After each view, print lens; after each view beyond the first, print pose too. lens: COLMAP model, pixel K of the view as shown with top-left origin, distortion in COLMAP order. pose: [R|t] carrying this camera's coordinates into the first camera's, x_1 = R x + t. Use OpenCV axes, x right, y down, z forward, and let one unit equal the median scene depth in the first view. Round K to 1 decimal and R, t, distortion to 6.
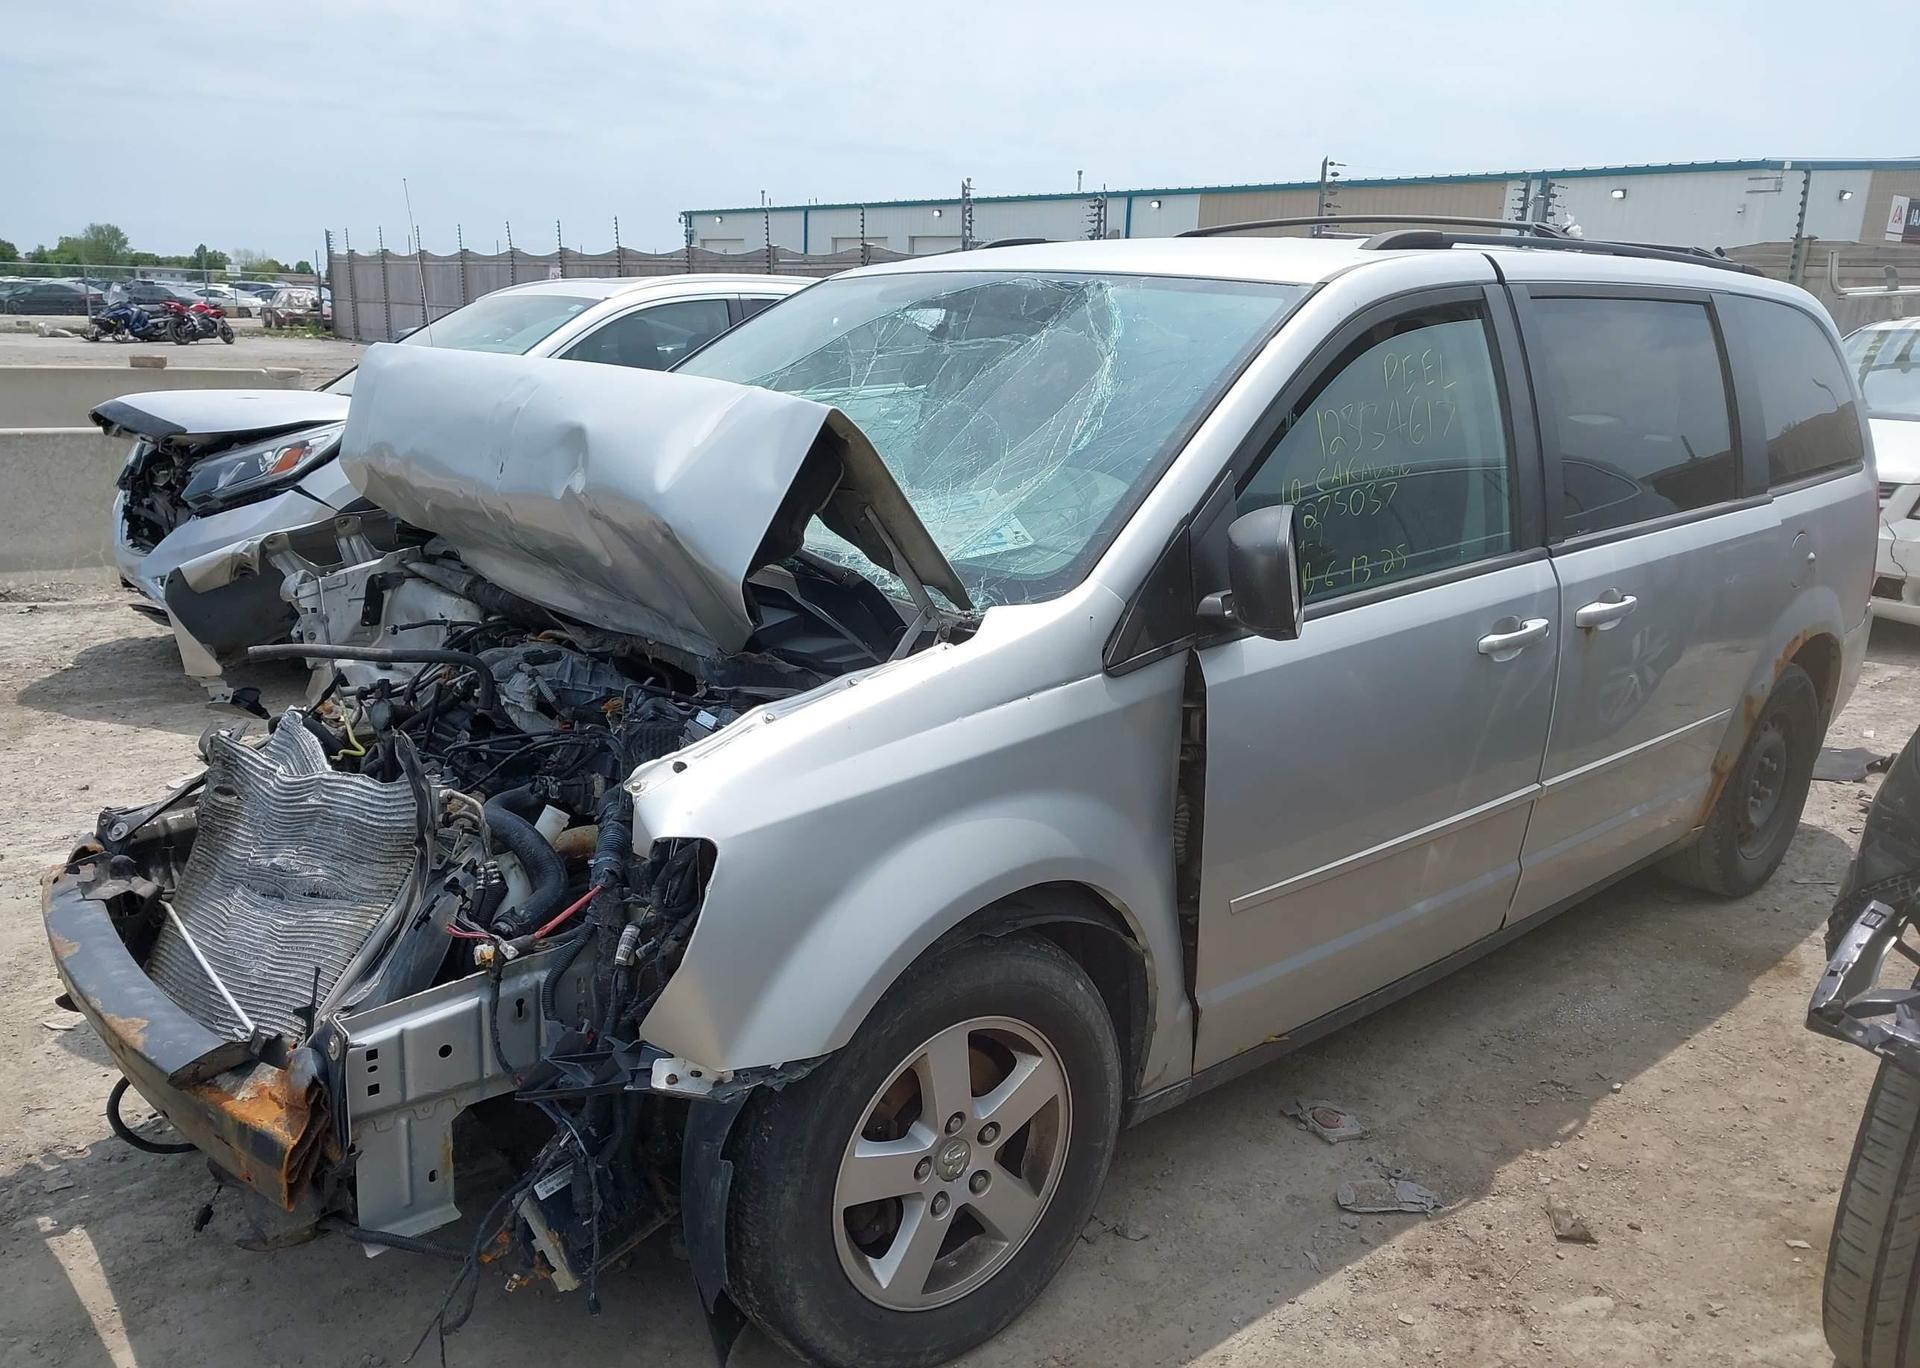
lens RADIAL K [[1594.4, 0, 960.6], [0, 1594.4, 695.2], [0, 0, 1]] dist [0.007630, -0.006344]
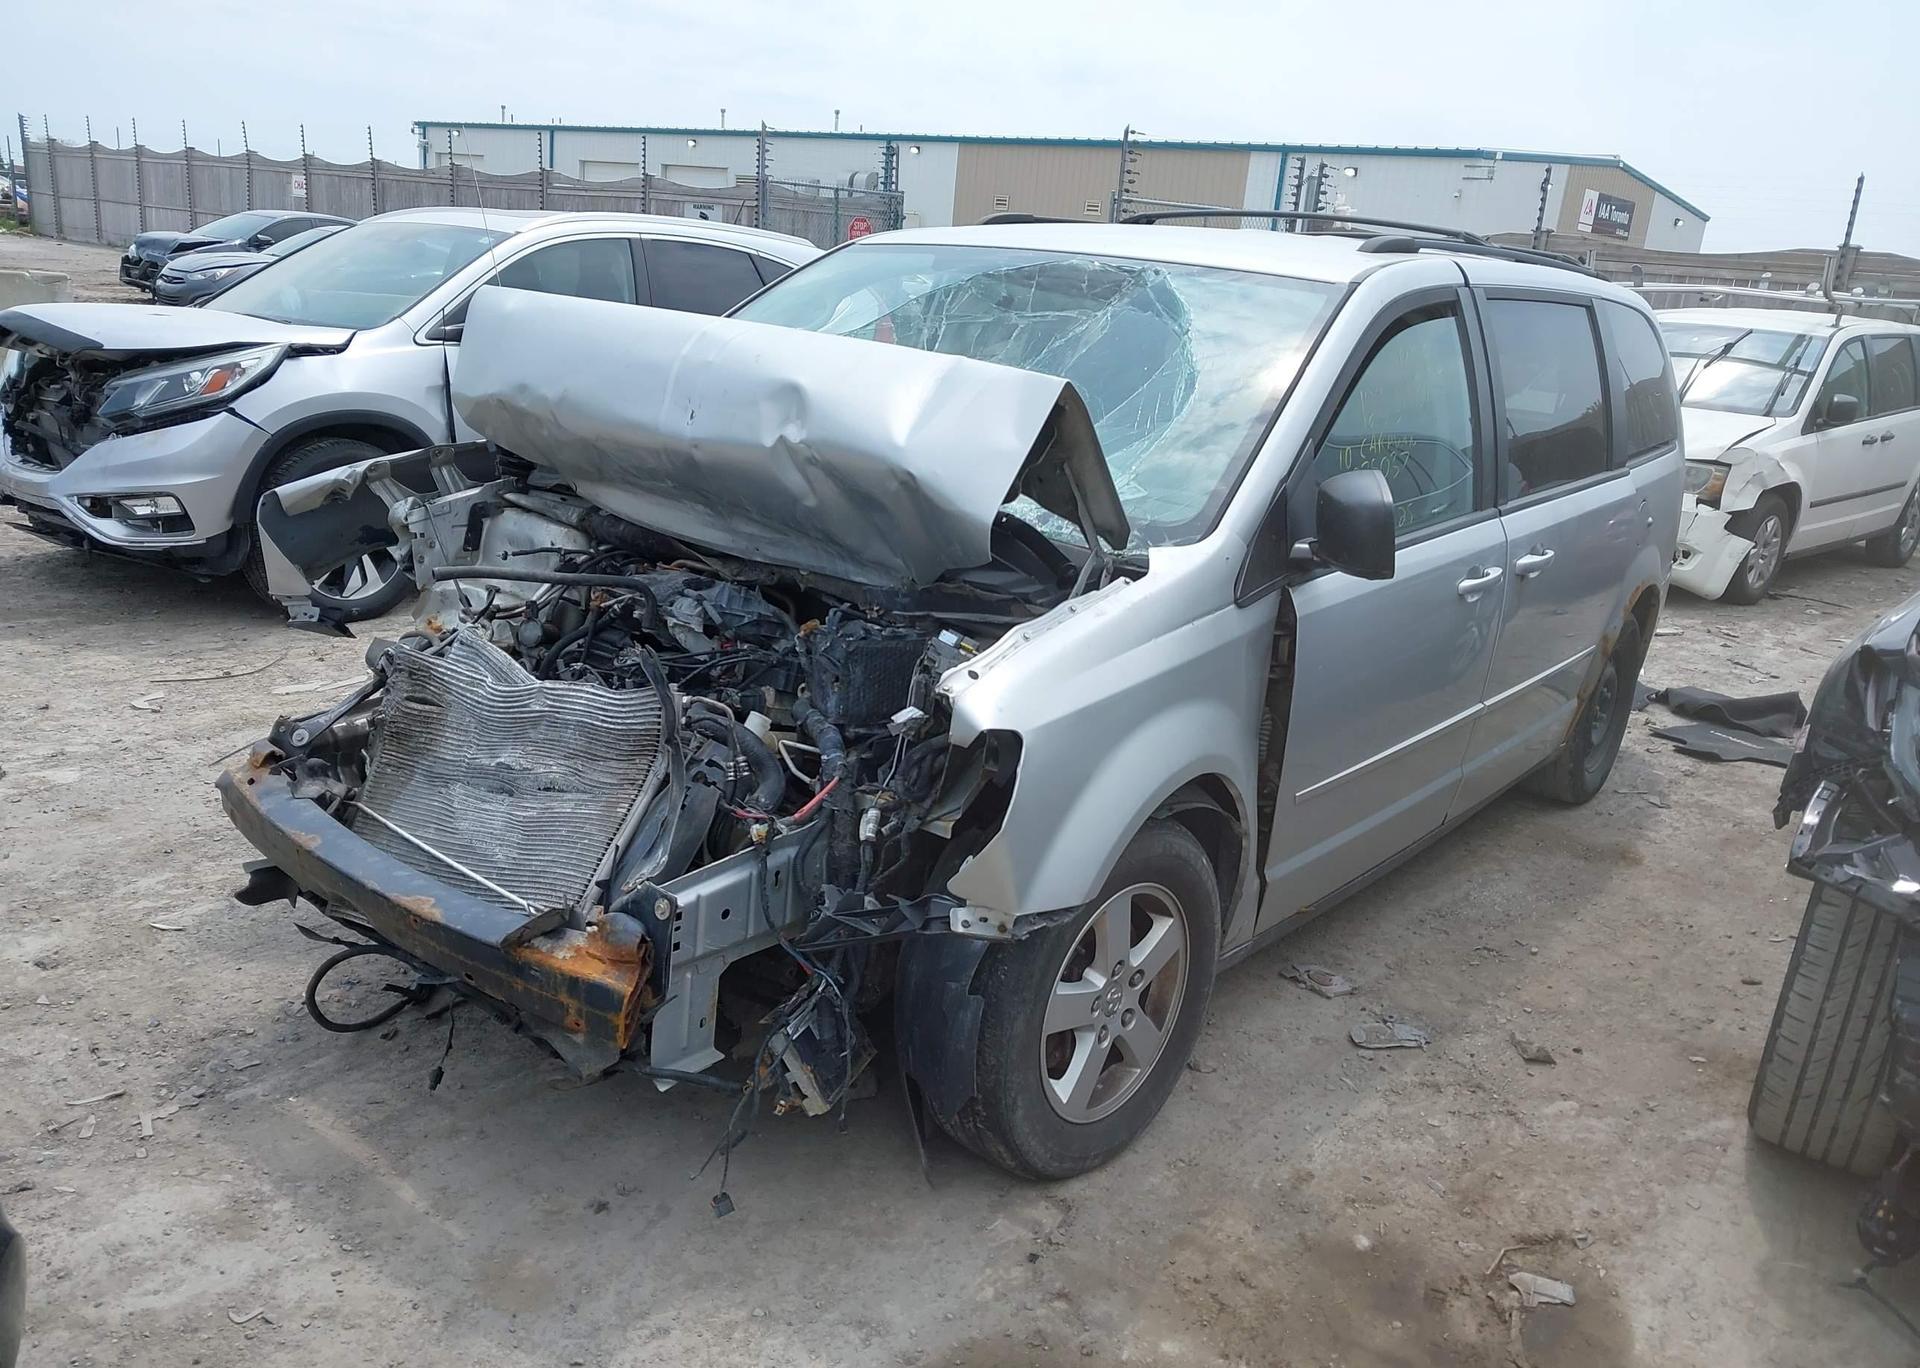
lens RADIAL K [[1594.8, 0, 957.4], [0, 1594.8, 707.0], [0, 0, 1]] dist [0.028808, -0.035878]
pose [[0.983278, 0.005678, 0.182022, -0.291901], [-0.013595, 0.999014, 0.042274, 0.013498], [-0.181602, -0.044042, 0.982385, -0.143769]]
